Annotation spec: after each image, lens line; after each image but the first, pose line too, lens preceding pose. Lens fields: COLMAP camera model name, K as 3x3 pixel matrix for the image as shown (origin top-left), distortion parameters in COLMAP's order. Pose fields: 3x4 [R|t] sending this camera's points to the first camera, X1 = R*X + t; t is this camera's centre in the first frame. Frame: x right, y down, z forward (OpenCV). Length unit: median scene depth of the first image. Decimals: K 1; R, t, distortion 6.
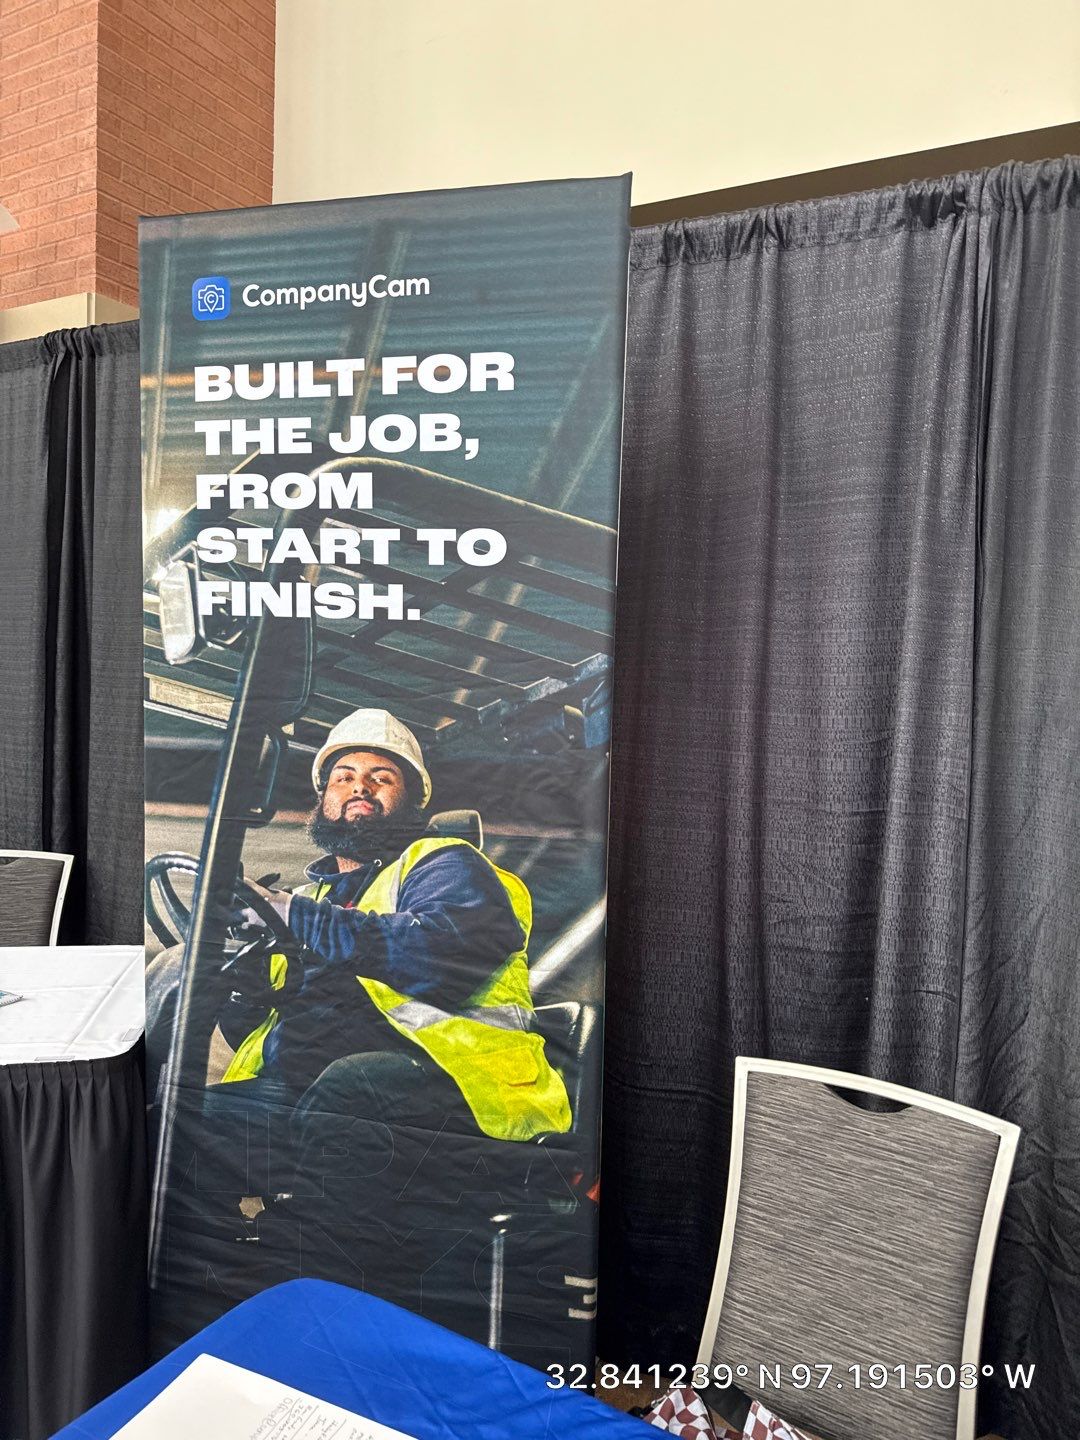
lens RADIAL K [[1006.2, 0, 546.8], [0, 1006.2, 726.0], [0, 0, 1]] dist [0.085087, -0.118623]
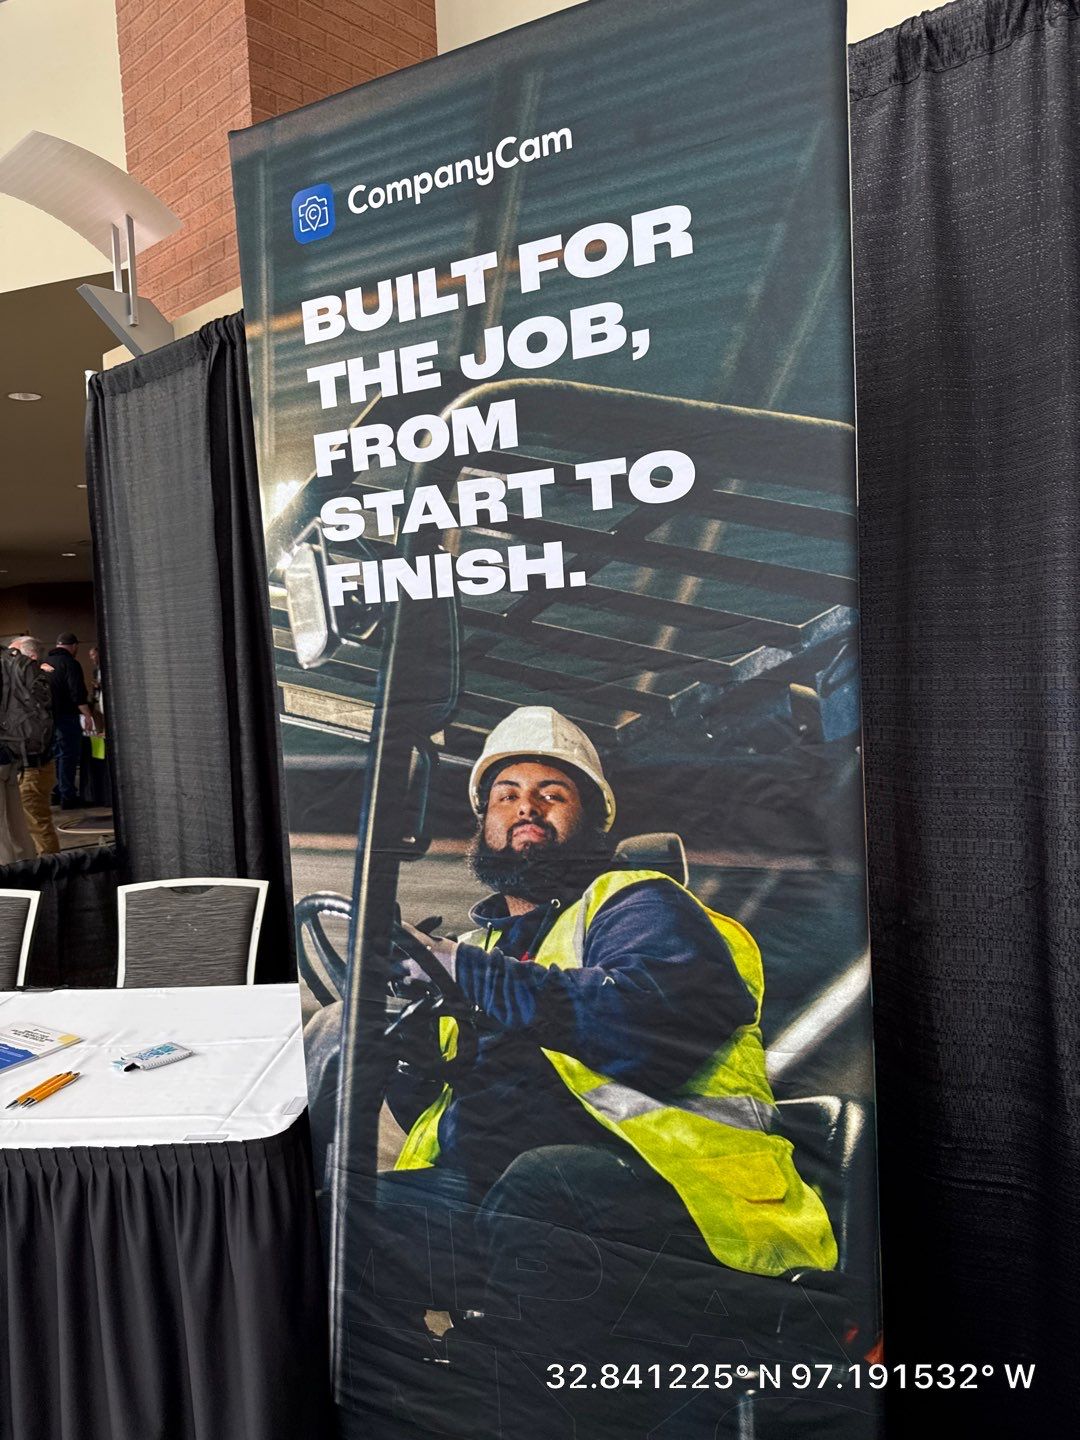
lens RADIAL K [[1008.9, 0, 542.2], [0, 1008.9, 726.6], [0, 0, 1]] dist [0.088945, -0.126291]
pose [[0.970234, -0.060377, -0.234524, 0.013271], [0.062706, 0.998029, 0.002481, -0.002861], [0.233912, -0.017113, 0.972107, 0.243062]]
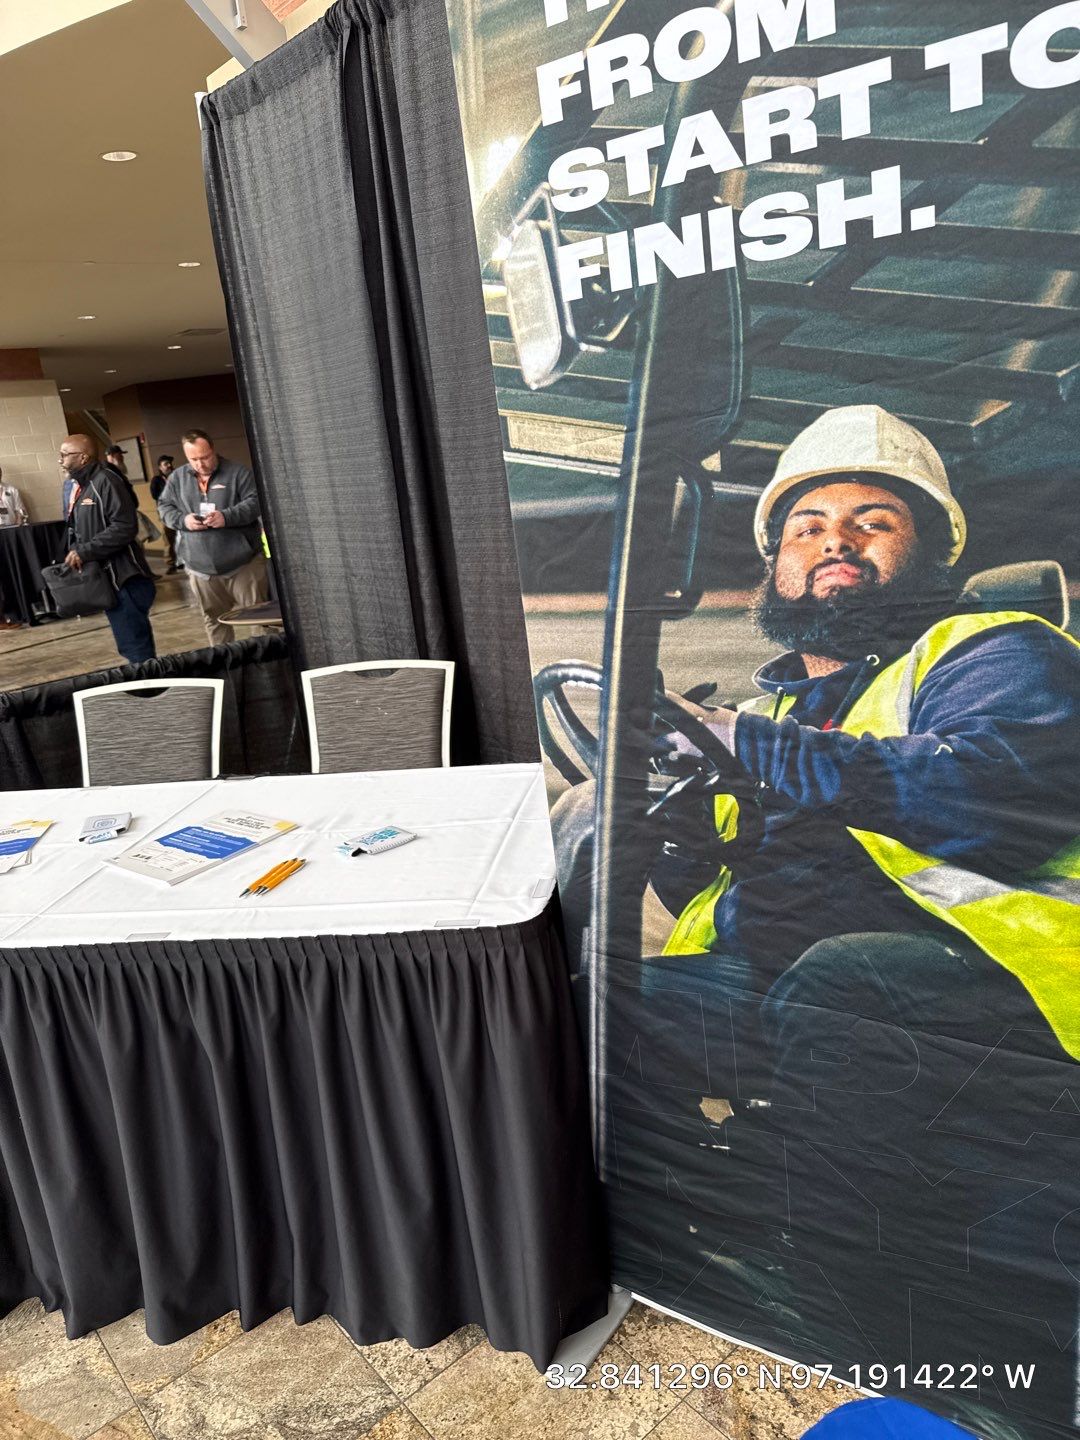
lens RADIAL K [[1006.2, 0, 535.8], [0, 1006.2, 719.6], [0, 0, 1]] dist [0.085087, -0.118623]
pose [[0.933727, -0.043217, -0.355367, -0.139924], [0.118430, 0.974081, 0.192717, 0.024812], [0.337828, -0.222031, 0.914645, 0.338800]]
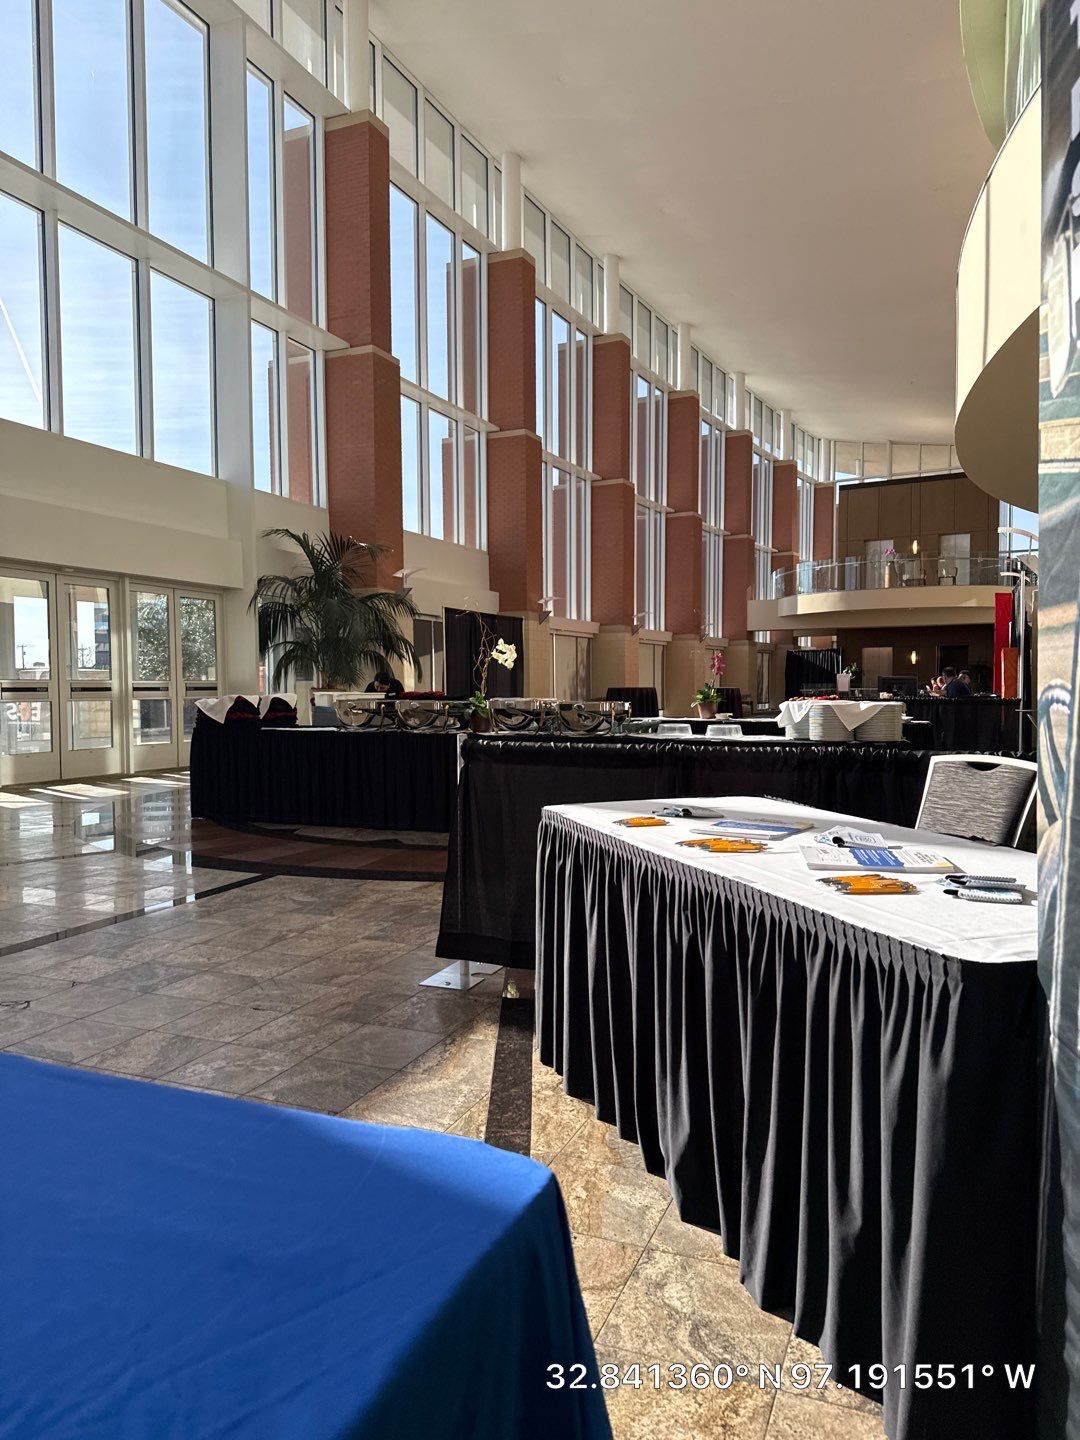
lens RADIAL K [[1006.2, 0, 535.6], [0, 1006.2, 723.0], [0, 0, 1]] dist [0.085087, -0.118623]
pose [[0.124236, -0.000910, -0.992252, 0.272652], [-0.061921, 0.998043, -0.008669, 0.188154], [0.990319, 0.062518, 0.123936, 0.610771]]
